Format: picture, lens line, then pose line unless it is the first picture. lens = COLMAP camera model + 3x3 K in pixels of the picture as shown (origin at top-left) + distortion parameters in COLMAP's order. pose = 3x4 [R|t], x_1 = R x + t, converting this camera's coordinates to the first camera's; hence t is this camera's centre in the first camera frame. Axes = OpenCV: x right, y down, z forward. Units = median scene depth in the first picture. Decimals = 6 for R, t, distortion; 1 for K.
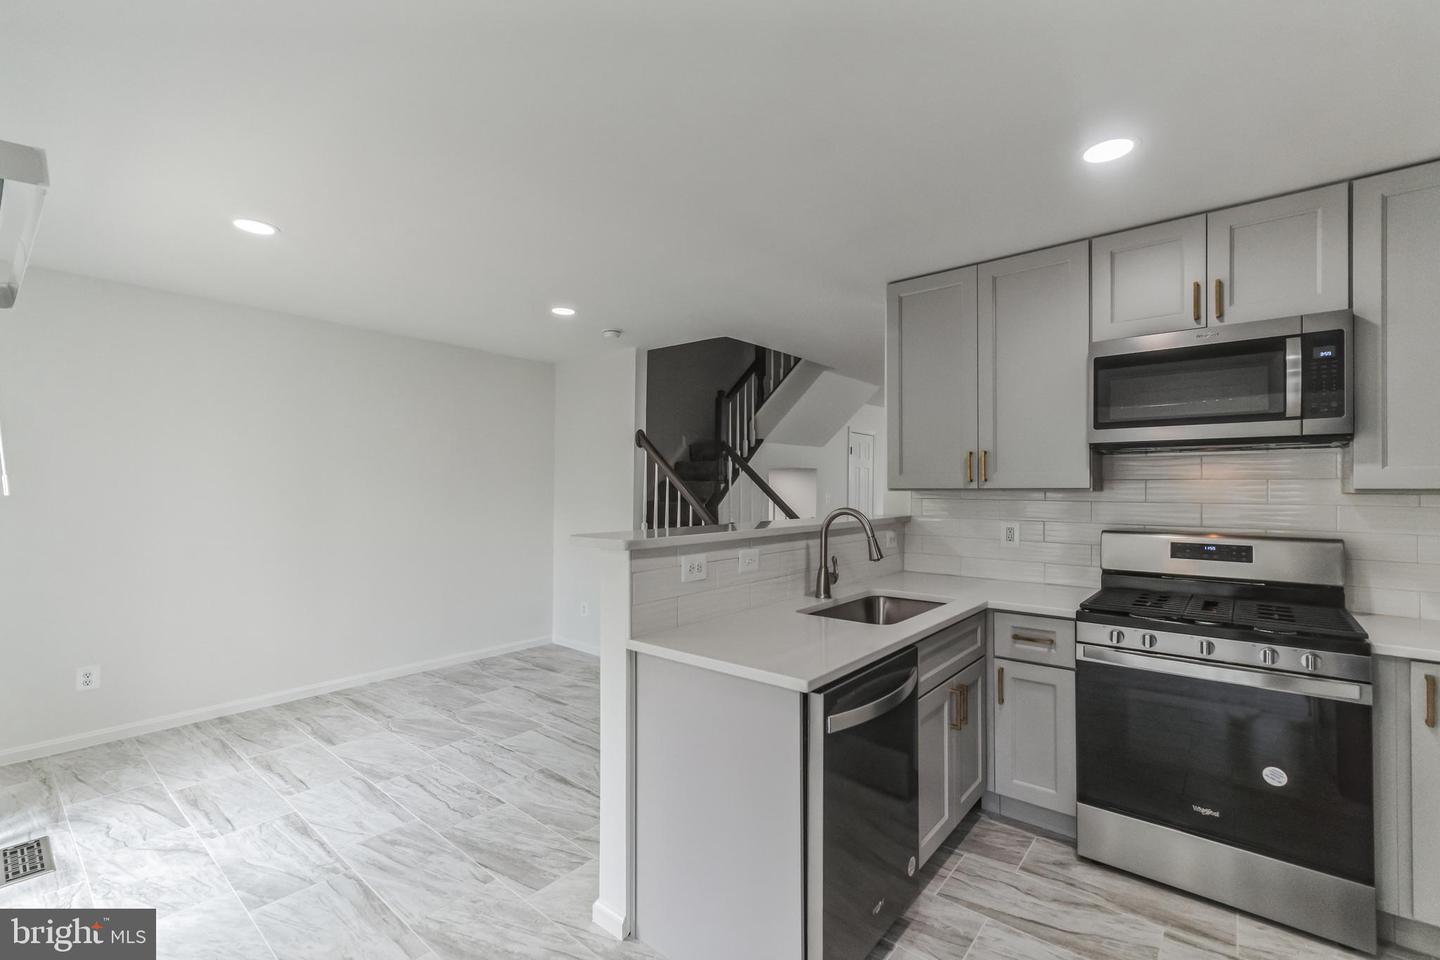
lens RADIAL K [[623.9, 0, 720.0], [0, 623.9, 480.0], [0, 0, 1]] dist [0.001347, 0.000412]
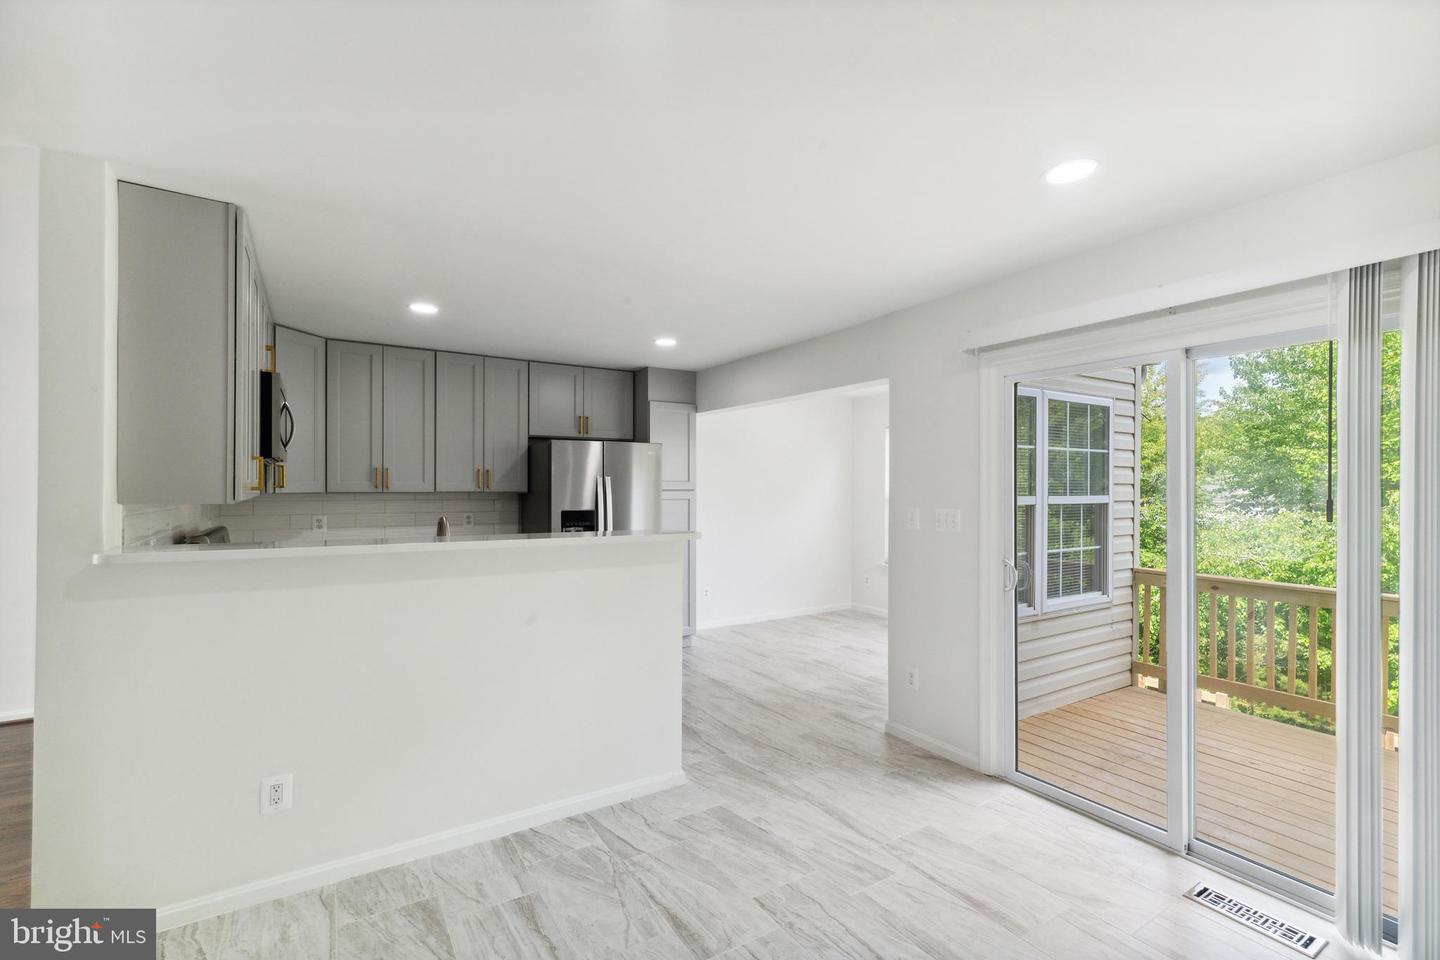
lens RADIAL K [[623.9, 0, 720.0], [0, 623.9, 480.0], [0, 0, 1]] dist [0.001347, 0.000412]
pose [[-0.952275, -0.012947, 0.304967, -0.601533], [-0.016443, 0.999825, -0.008896, -0.011107], [-0.304798, -0.013486, -0.952321, 1.982828]]
